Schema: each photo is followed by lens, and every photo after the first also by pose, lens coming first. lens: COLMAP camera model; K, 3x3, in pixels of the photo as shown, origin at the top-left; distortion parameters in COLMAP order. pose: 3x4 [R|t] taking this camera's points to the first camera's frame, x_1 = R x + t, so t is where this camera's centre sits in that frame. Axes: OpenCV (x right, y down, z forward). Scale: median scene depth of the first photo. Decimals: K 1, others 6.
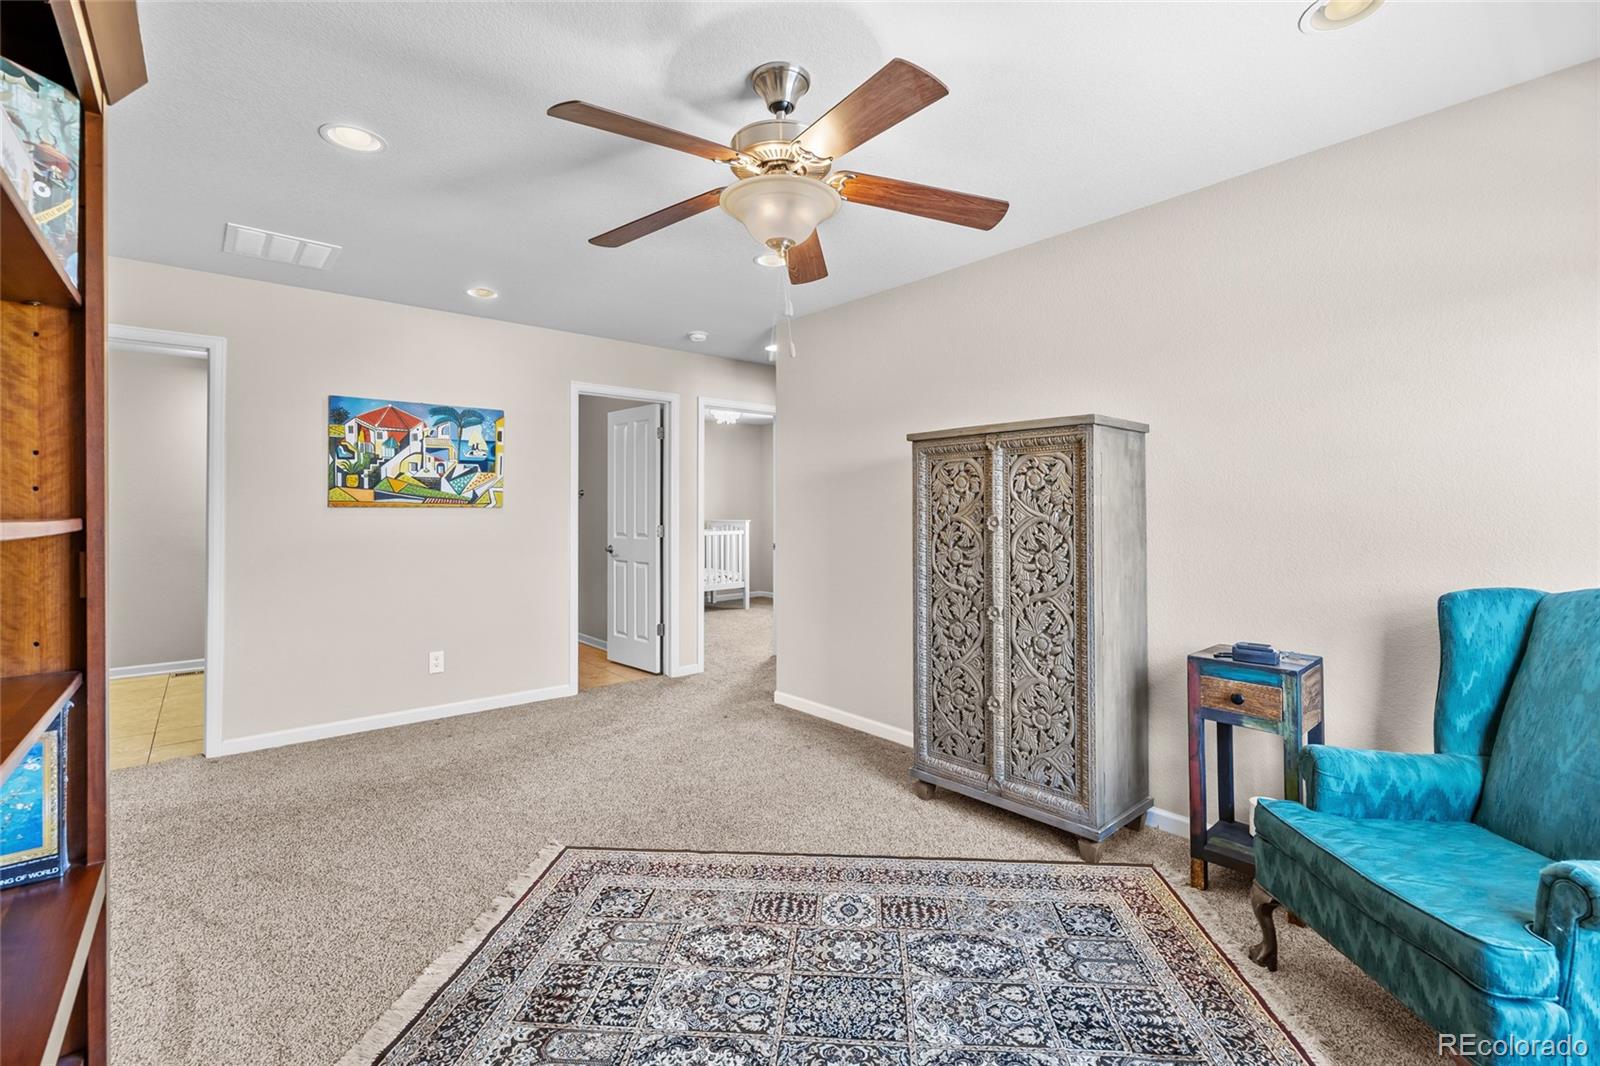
lens RADIAL K [[692.4, 0, 801.4], [0, 692.4, 511.8], [0, 0, 1]] dist [-0.005436, 0.000430]
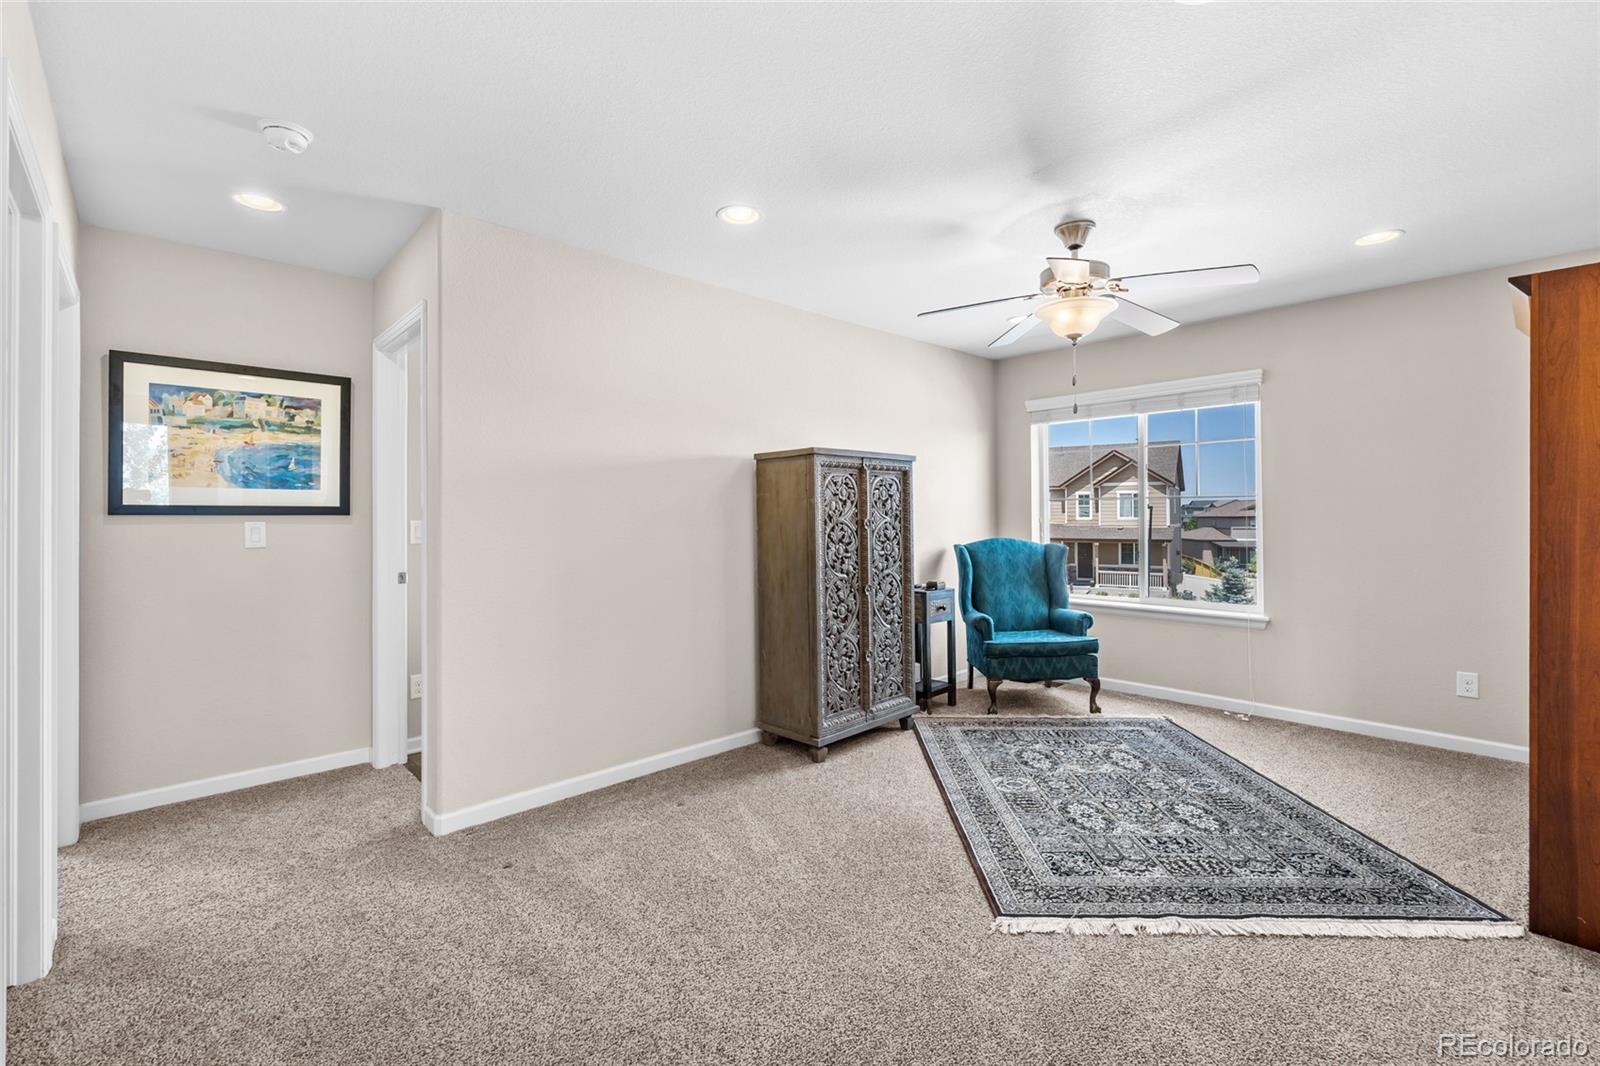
lens RADIAL K [[692.4, 0, 801.4], [0, 692.4, 511.8], [0, 0, 1]] dist [-0.005436, 0.000430]
pose [[-0.042042, 0.010292, 0.999063, -1.188189], [0.008526, 0.999914, -0.009942, 0.005546], [-0.999079, 0.008100, -0.042126, 1.293002]]
